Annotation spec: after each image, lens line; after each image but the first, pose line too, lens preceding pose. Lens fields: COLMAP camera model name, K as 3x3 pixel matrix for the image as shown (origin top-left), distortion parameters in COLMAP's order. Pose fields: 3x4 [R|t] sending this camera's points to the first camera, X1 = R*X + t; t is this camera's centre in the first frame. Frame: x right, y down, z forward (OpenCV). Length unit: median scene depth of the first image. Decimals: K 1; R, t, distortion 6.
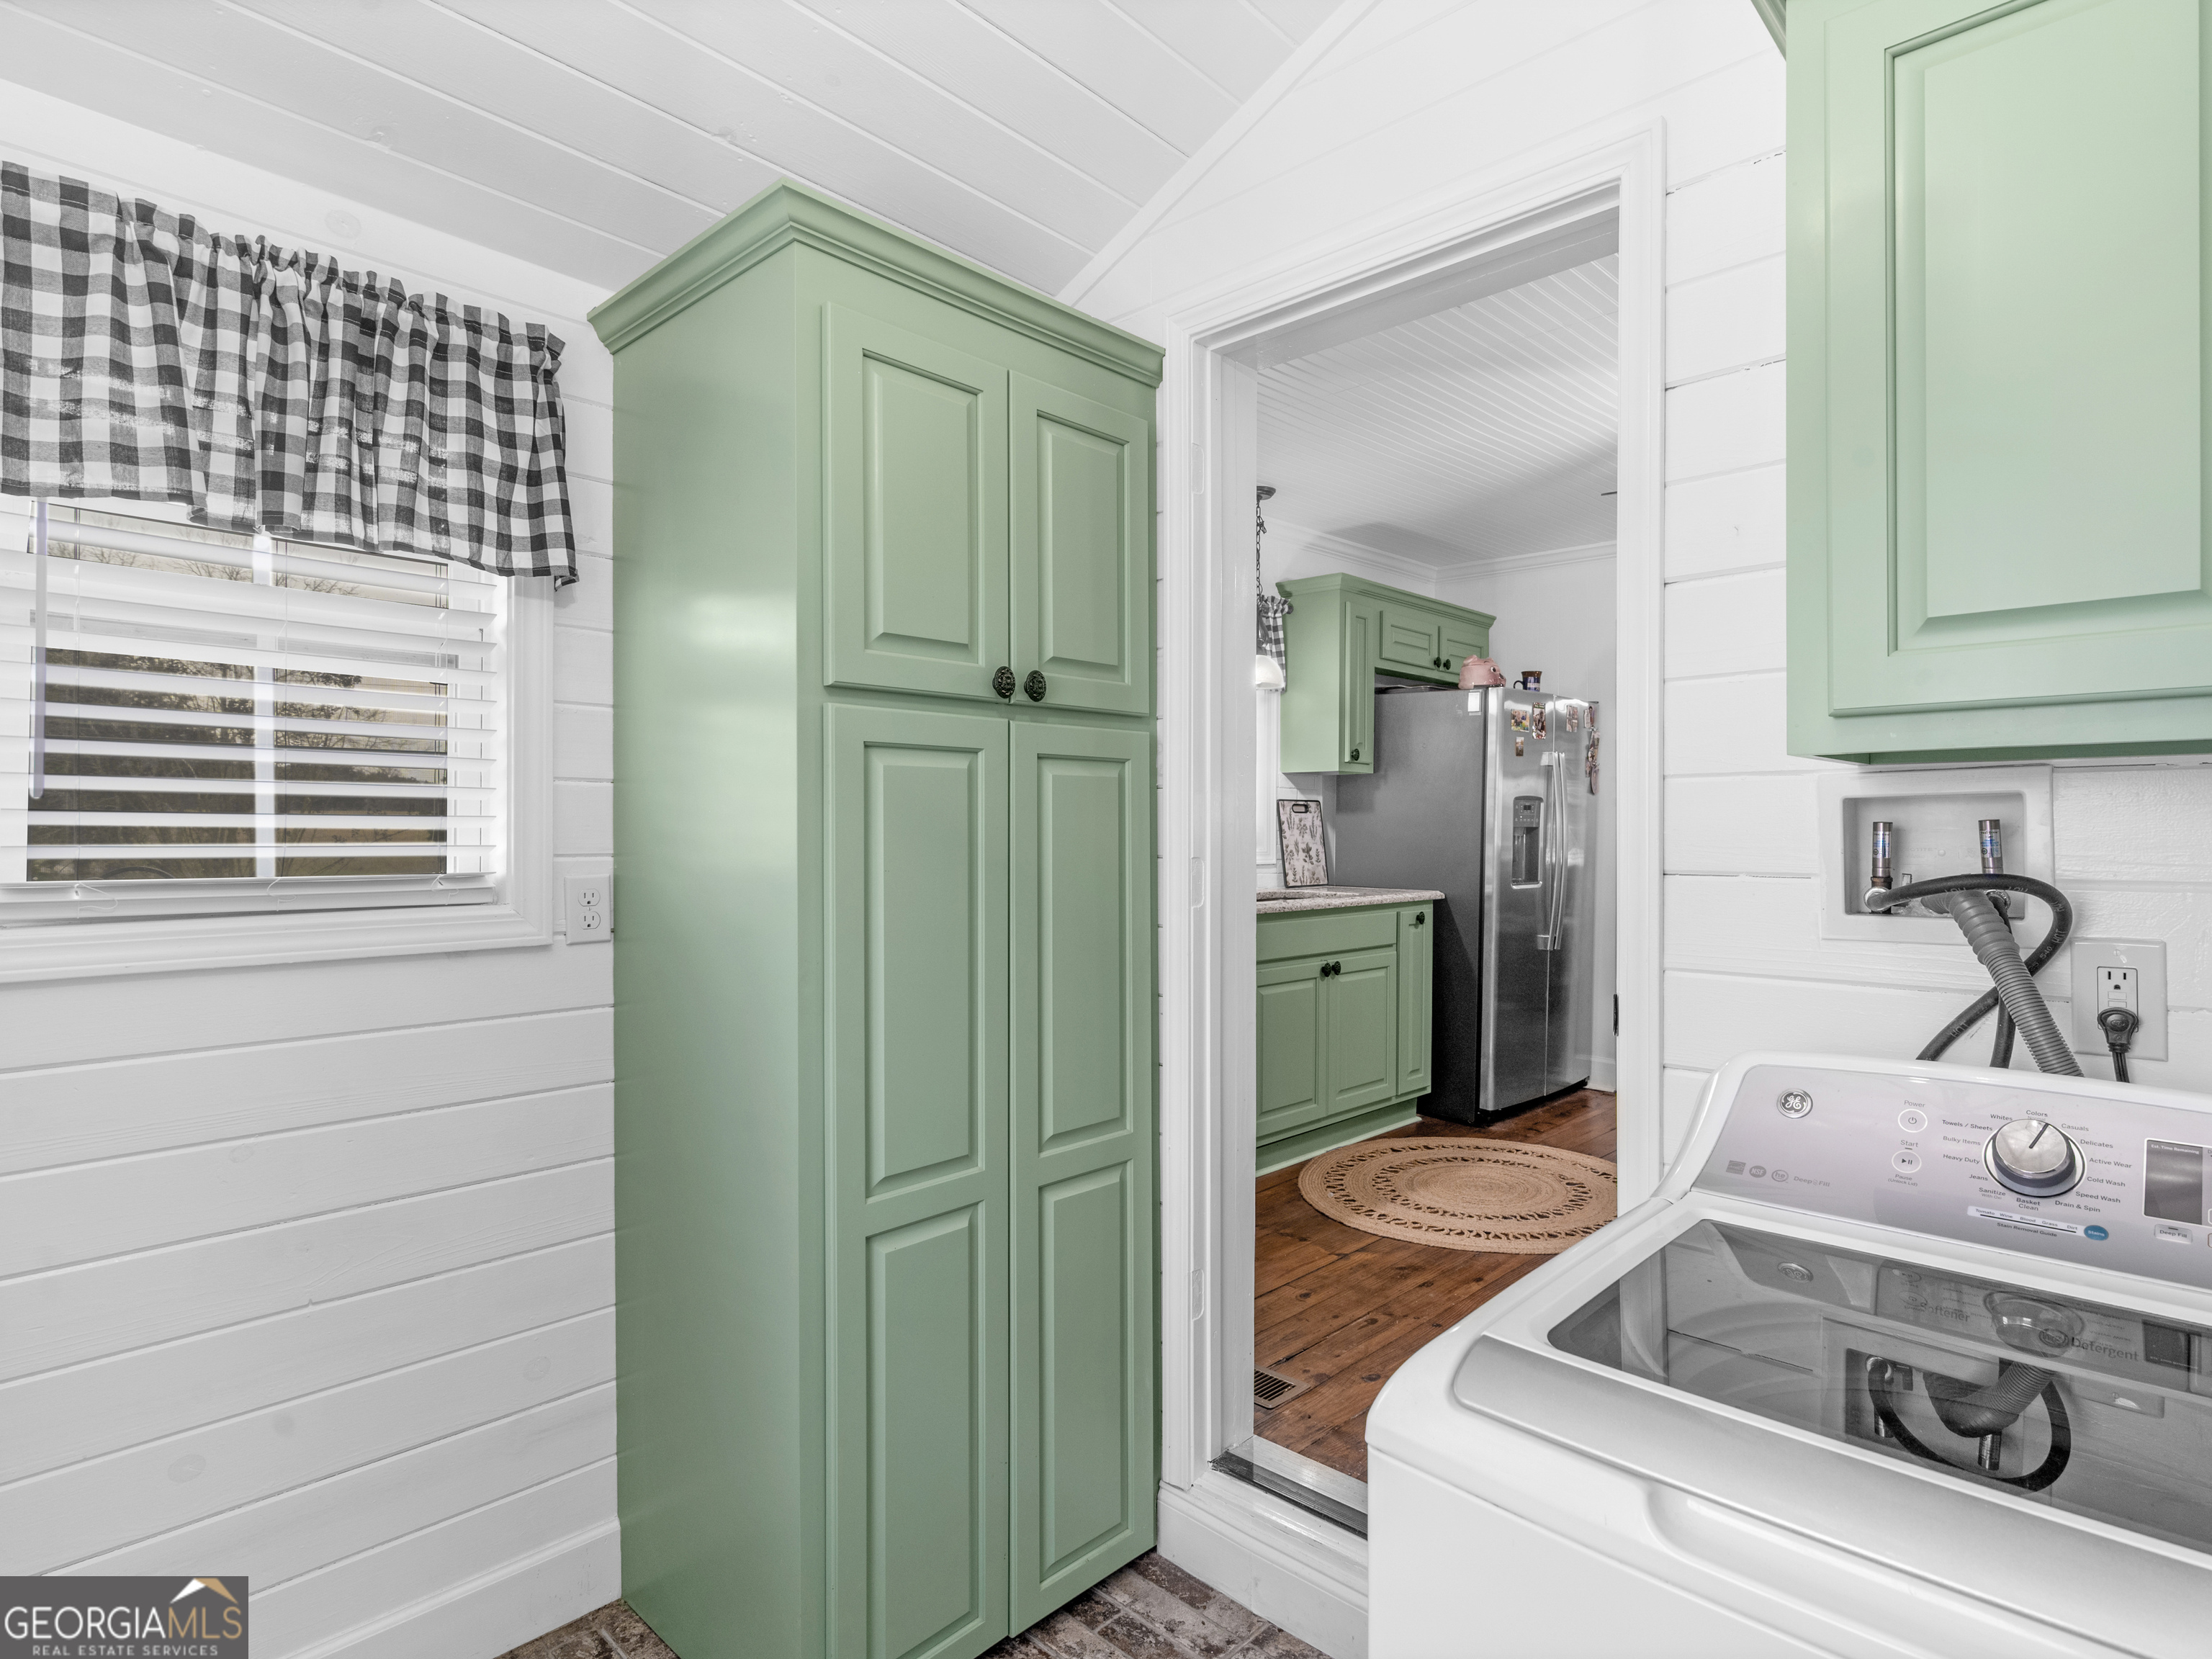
lens RADIAL K [[1176.7, 0, 1115.5], [0, 1176.7, 845.3], [0, 0, 1]] dist [-0.002802, -0.001061]
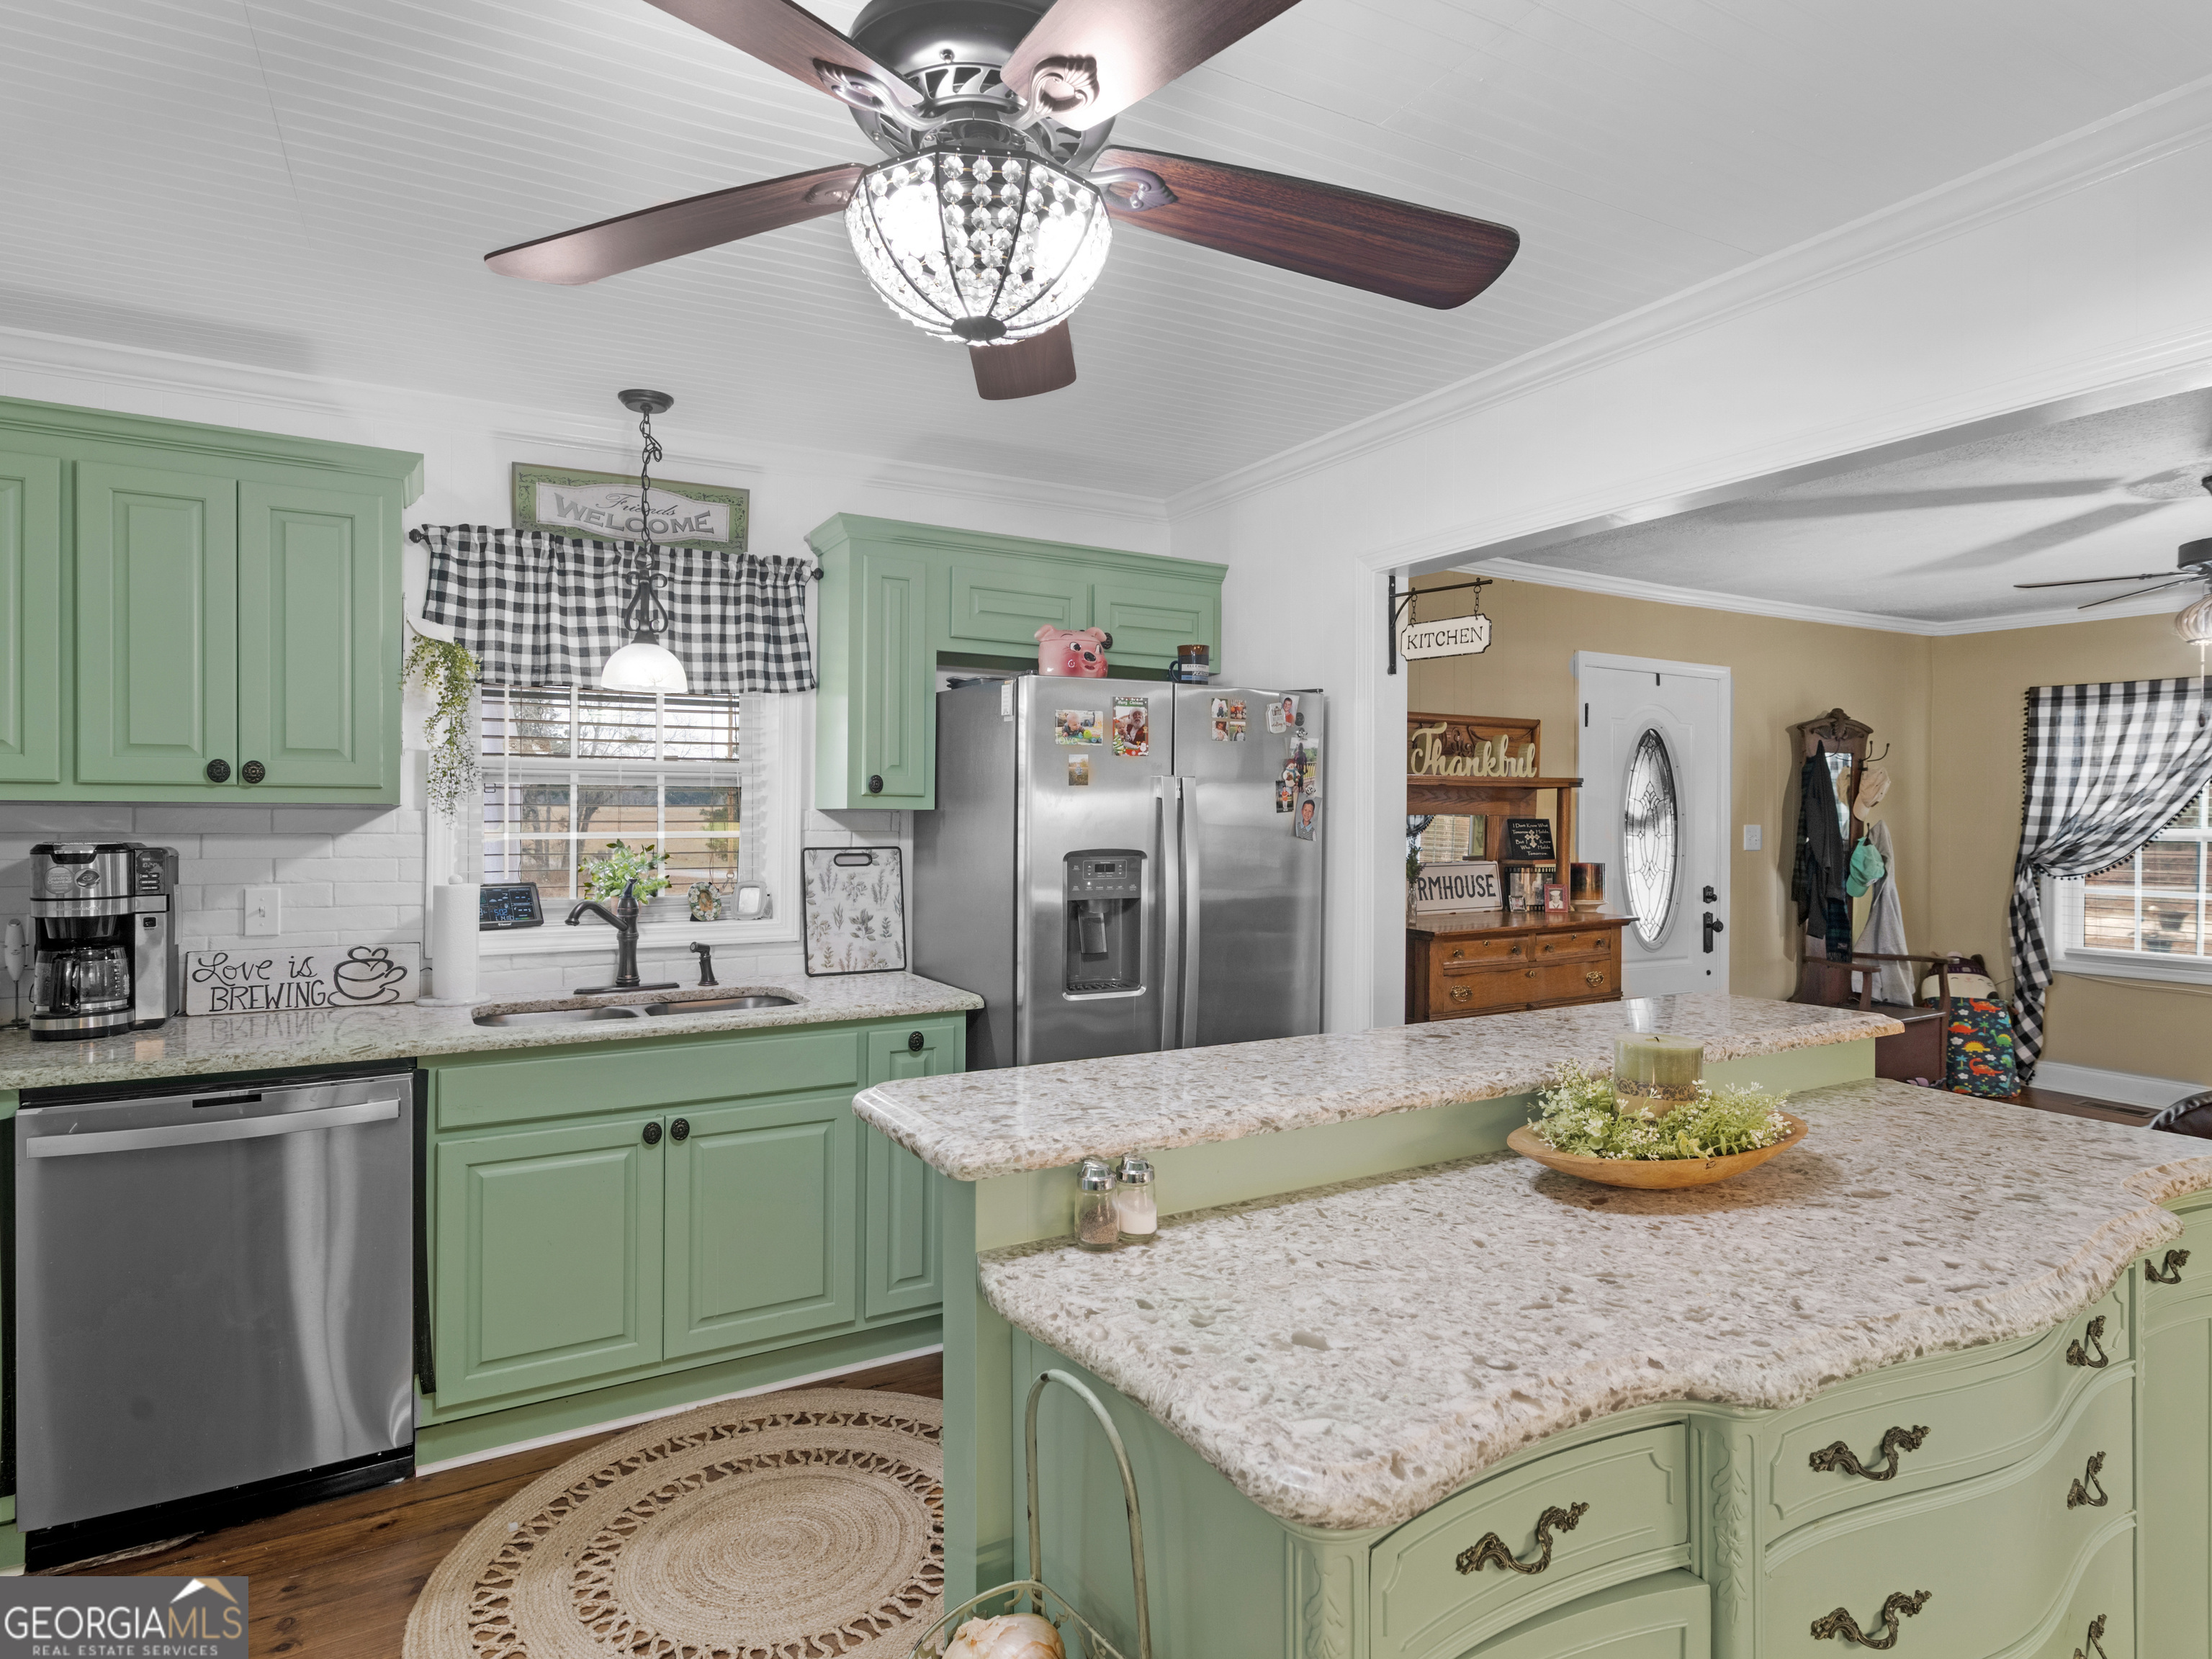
lens RADIAL K [[1176.7, 0, 1060.6], [0, 1176.7, 819.4], [0, 0, 1]] dist [-0.002802, -0.001061]
pose [[0.956719, -0.003295, -0.290994, 0.500624], [-0.000313, 0.999924, -0.012352, -0.048970], [0.291012, 0.011908, 0.956645, 0.392850]]
